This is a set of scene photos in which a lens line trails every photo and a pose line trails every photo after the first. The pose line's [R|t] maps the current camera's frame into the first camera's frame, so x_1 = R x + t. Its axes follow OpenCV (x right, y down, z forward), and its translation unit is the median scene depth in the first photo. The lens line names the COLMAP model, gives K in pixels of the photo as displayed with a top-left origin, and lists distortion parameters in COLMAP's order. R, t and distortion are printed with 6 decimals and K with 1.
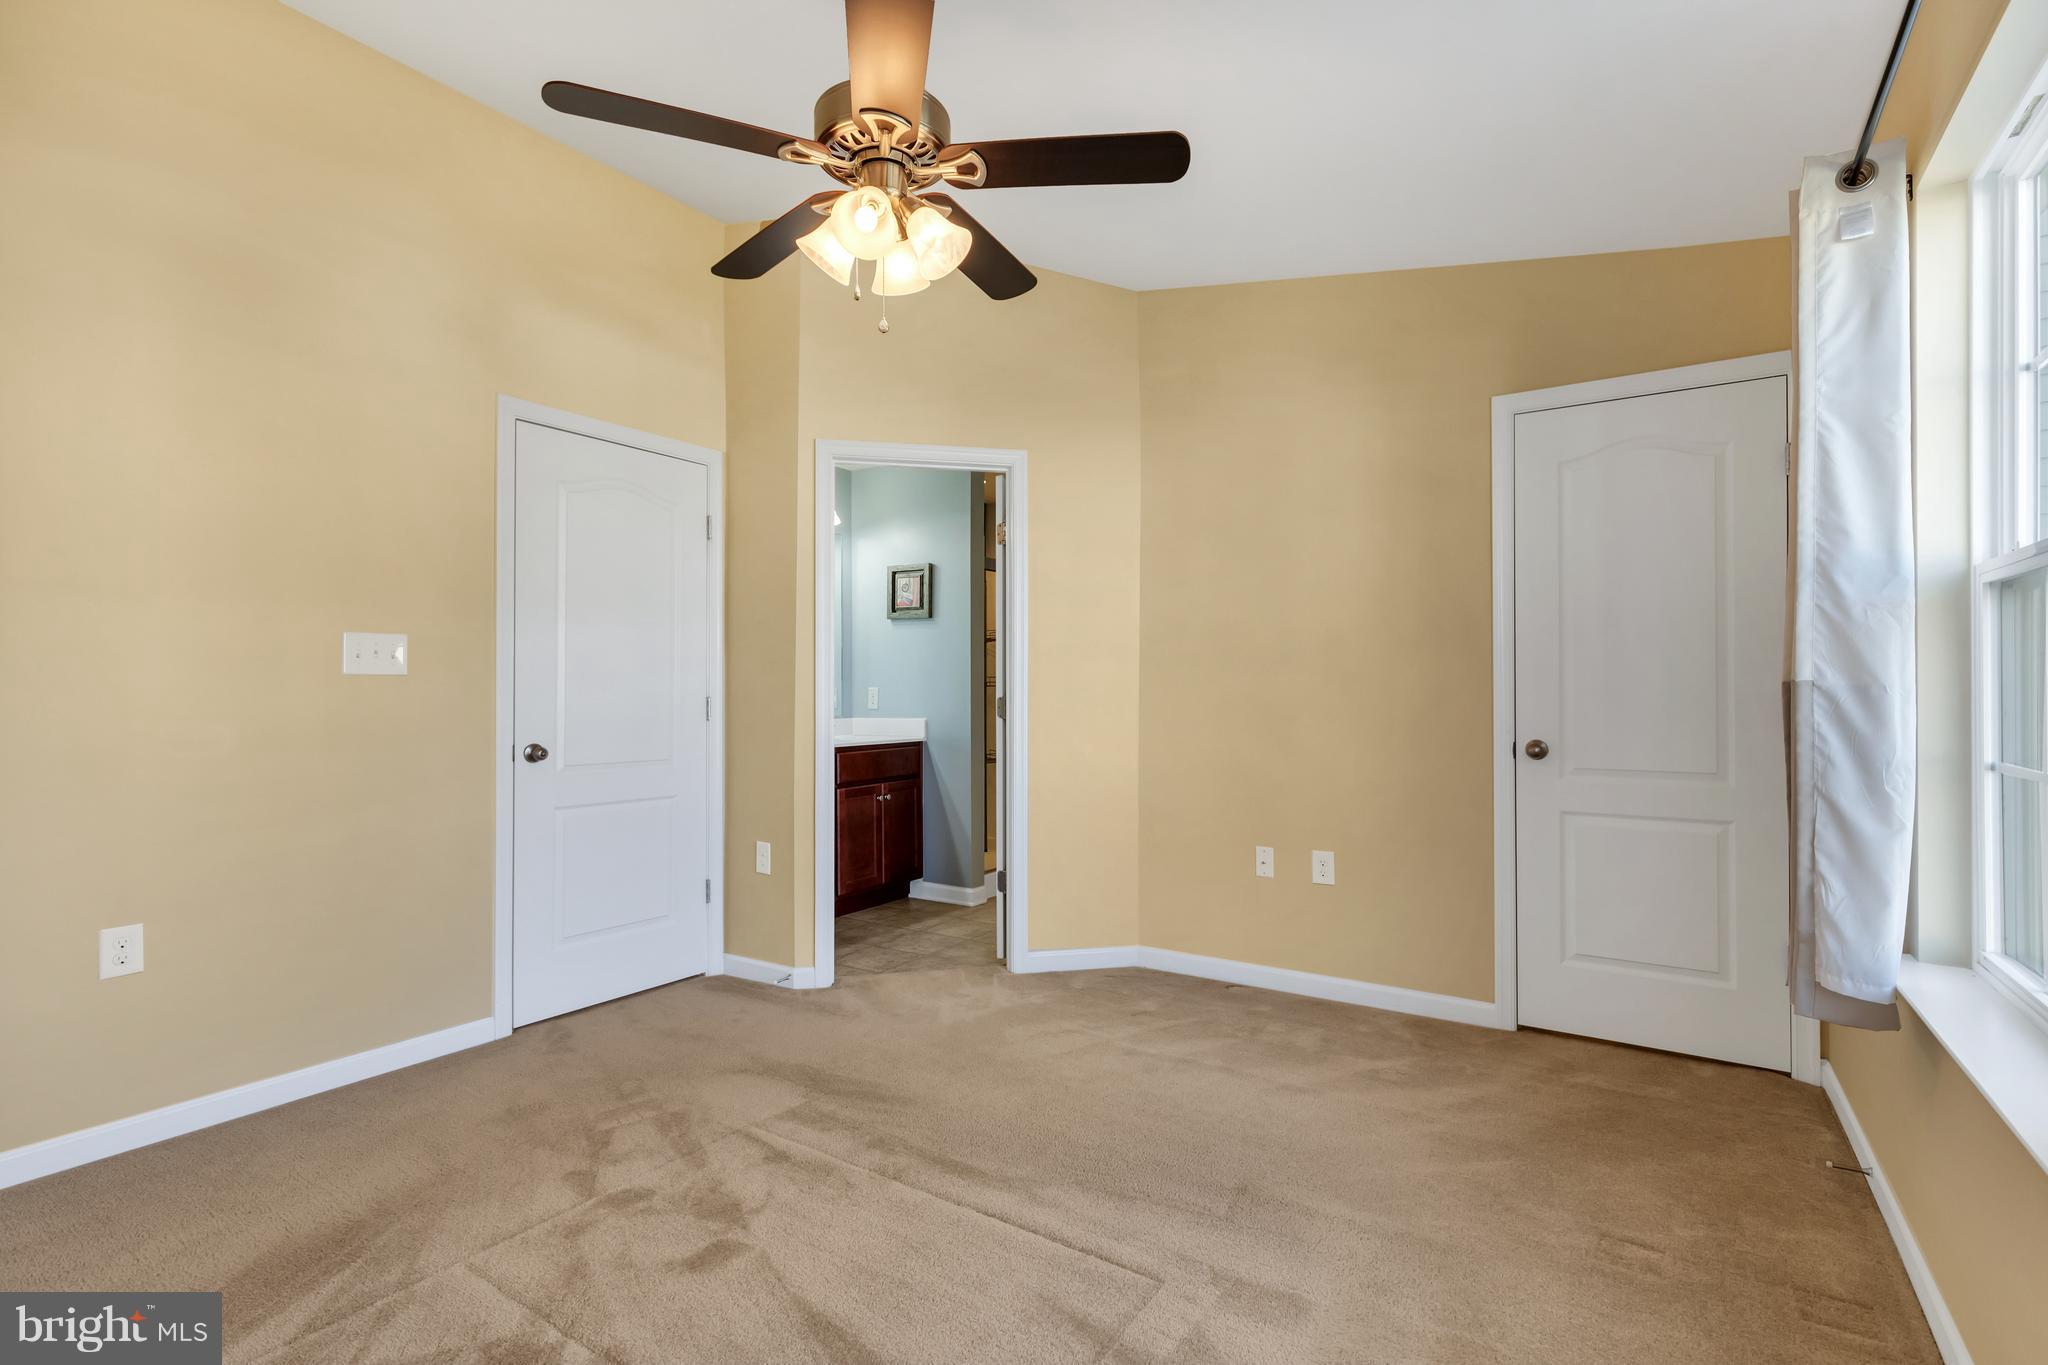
lens RADIAL K [[941.5, 0, 1019.9], [0, 941.5, 689.2], [0, 0, 1]] dist [0.006237, -0.001078]
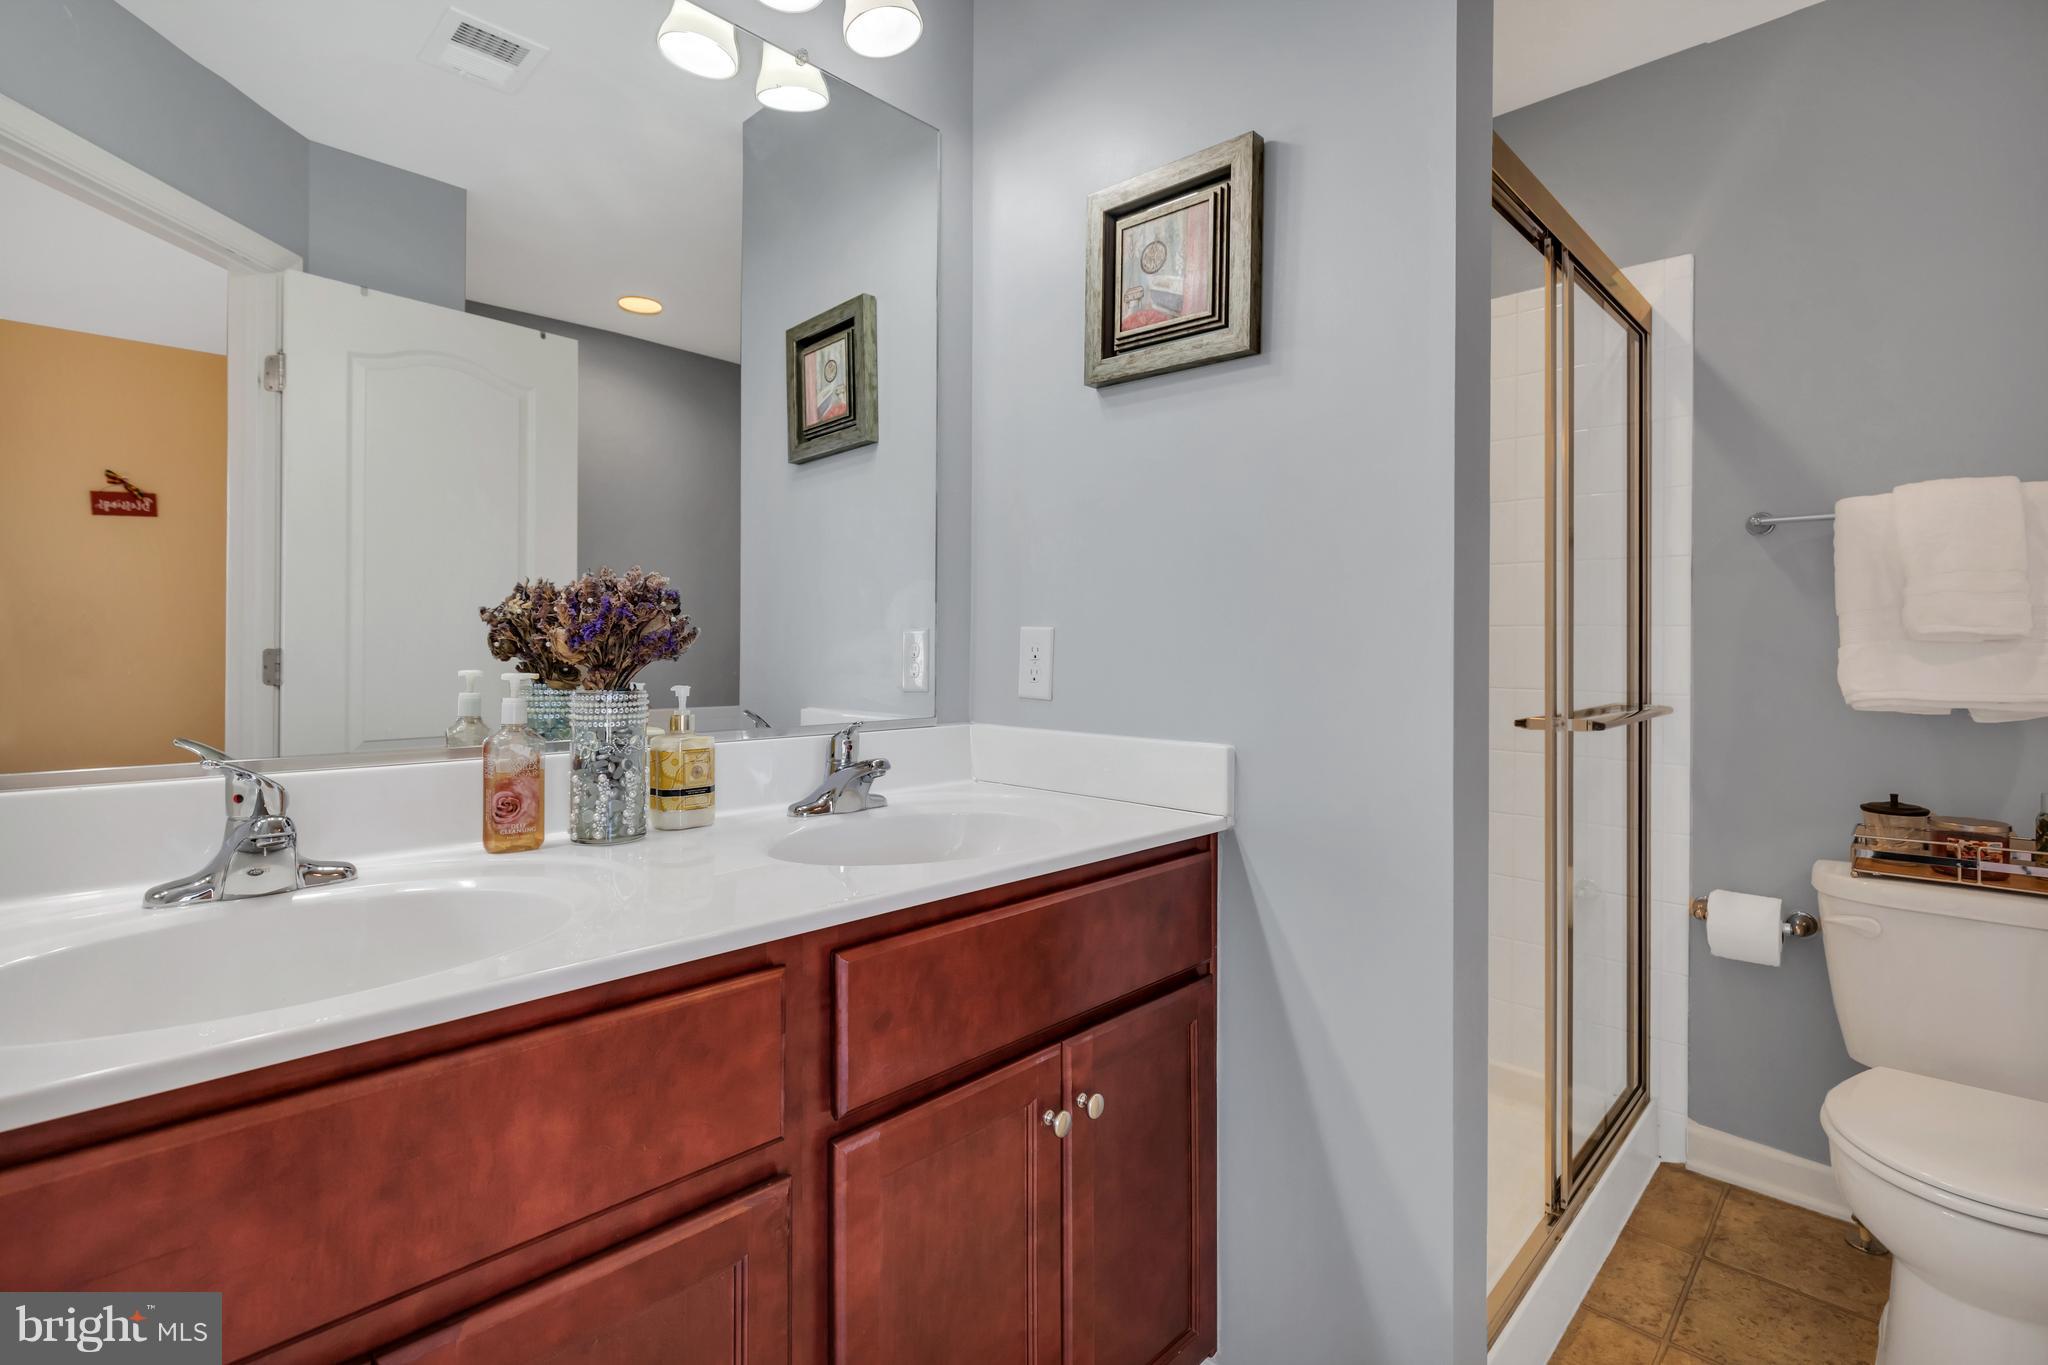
lens RADIAL K [[941.5, 0, 1025.1], [0, 941.5, 666.2], [0, 0, 1]] dist [0.006237, -0.001078]
pose [[0.984926, 0.010633, -0.172650, -0.118981], [-0.005478, 0.999526, 0.030307, 0.001446], [0.172891, -0.028904, 0.984517, 0.782064]]
